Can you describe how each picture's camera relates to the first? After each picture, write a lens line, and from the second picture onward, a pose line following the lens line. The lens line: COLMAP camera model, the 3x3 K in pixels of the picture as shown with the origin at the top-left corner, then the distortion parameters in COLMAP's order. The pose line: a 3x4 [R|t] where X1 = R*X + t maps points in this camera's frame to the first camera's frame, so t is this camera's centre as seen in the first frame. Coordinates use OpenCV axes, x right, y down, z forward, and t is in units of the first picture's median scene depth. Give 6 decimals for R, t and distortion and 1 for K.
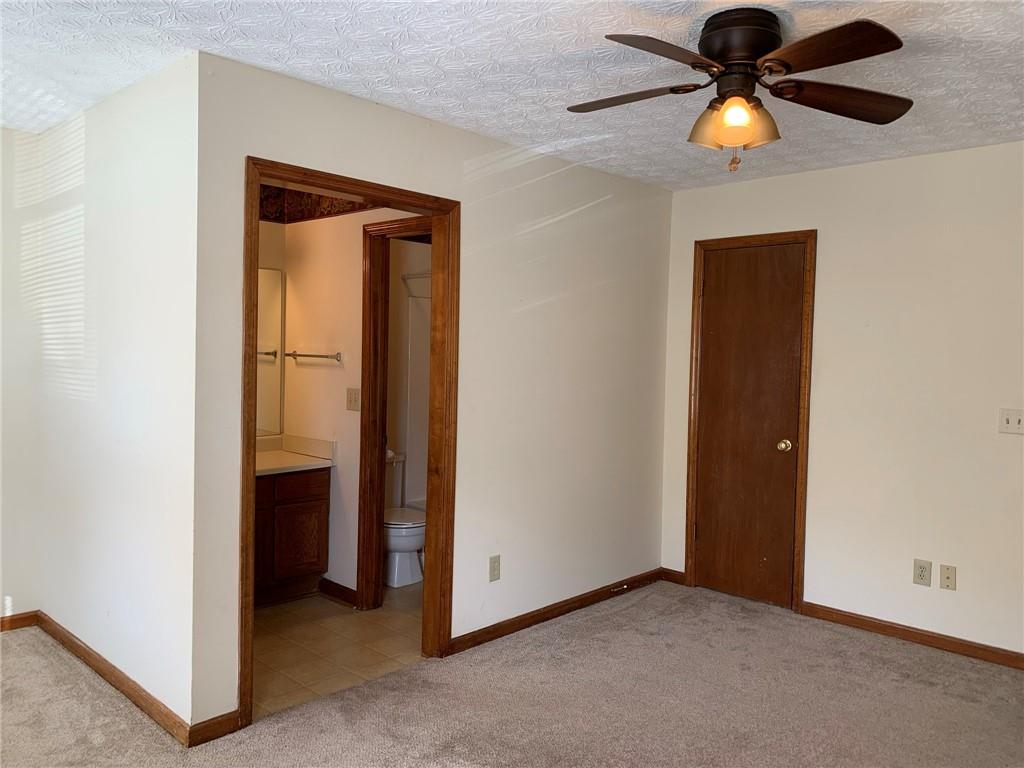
lens RADIAL K [[790.1, 0, 514.7], [0, 790.1, 382.5], [0, 0, 1]] dist [0.053943, -0.066234]
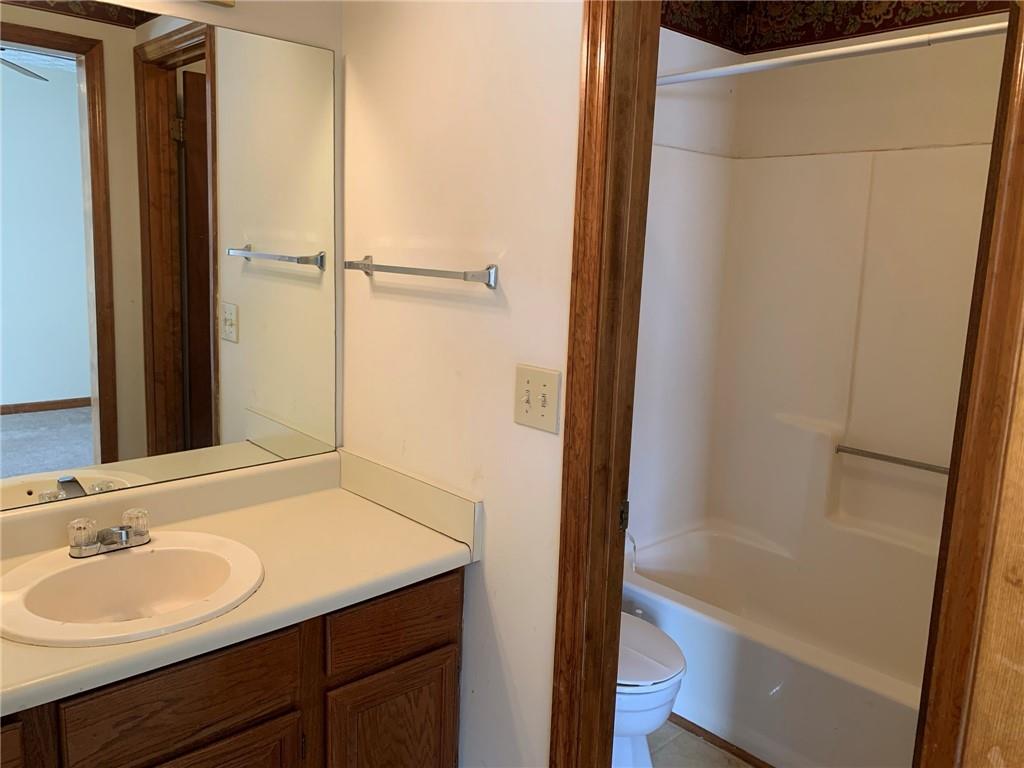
lens RADIAL K [[790.1, 0, 514.3], [0, 790.1, 382.6], [0, 0, 1]] dist [0.053943, -0.066234]
pose [[0.998350, 0.024910, -0.051729, -0.180881], [-0.017870, 0.991044, 0.132337, -0.030744], [0.054562, -0.131194, 0.989854, 0.596444]]
